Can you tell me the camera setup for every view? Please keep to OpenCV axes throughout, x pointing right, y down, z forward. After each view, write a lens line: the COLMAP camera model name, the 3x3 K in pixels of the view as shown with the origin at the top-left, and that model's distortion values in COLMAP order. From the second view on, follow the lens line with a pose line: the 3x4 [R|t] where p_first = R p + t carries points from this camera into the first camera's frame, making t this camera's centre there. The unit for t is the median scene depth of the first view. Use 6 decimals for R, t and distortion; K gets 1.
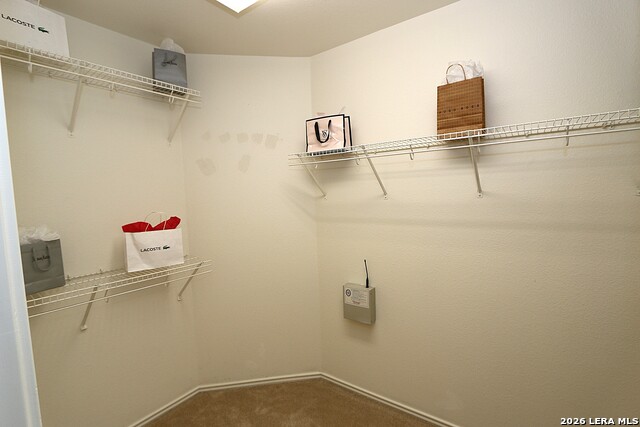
lens RADIAL K [[296.0, 0, 320.0], [0, 296.0, 213.5], [0, 0, 1]] dist [-0.026370, -0.000053]
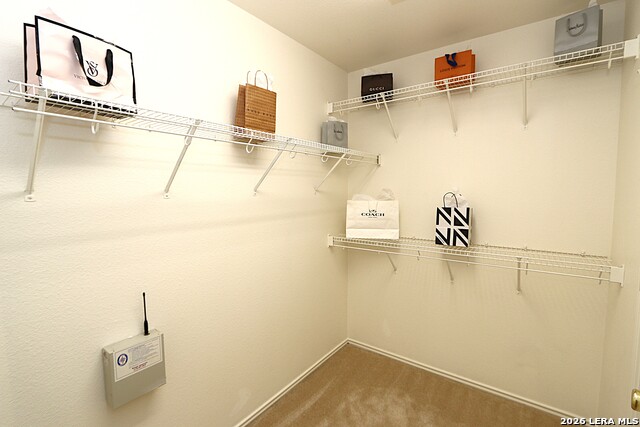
lens RADIAL K [[296.0, 0, 320.0], [0, 296.0, 213.5], [0, 0, 1]] dist [-0.026370, -0.000053]
pose [[-0.001812, -0.048922, 0.998801, -0.485670], [0.071555, 0.996236, 0.048926, -0.019453], [-0.997435, 0.071558, 0.001696, 0.622068]]
